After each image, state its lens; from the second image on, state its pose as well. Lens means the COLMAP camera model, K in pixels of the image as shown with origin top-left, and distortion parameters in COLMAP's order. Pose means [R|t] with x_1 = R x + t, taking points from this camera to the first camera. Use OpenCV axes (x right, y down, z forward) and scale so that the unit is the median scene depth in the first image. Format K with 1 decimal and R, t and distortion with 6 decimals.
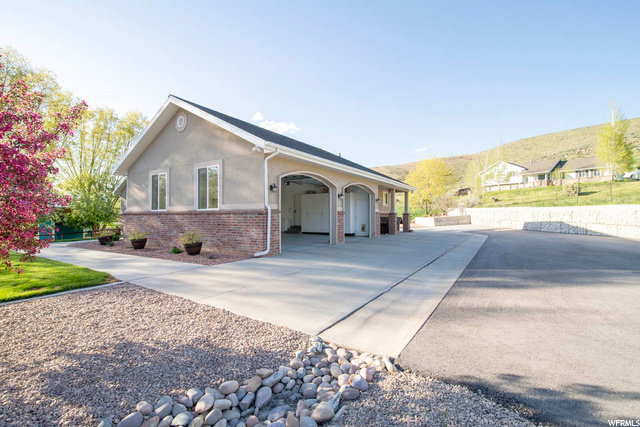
lens RADIAL K [[295.3, 0, 319.0], [0, 295.3, 213.5], [0, 0, 1]] dist [-0.012415, -0.000527]
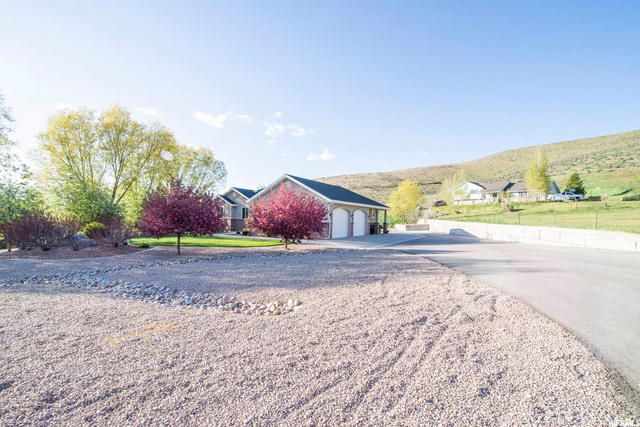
lens RADIAL K [[295.3, 0, 320.8], [0, 295.3, 215.8], [0, 0, 1]] dist [-0.012415, -0.000527]
pose [[0.999178, 0.024379, 0.032380, -0.061961], [-0.024311, 0.999701, -0.002493, -0.012029], [-0.032431, 0.001704, 0.999473, -0.316753]]
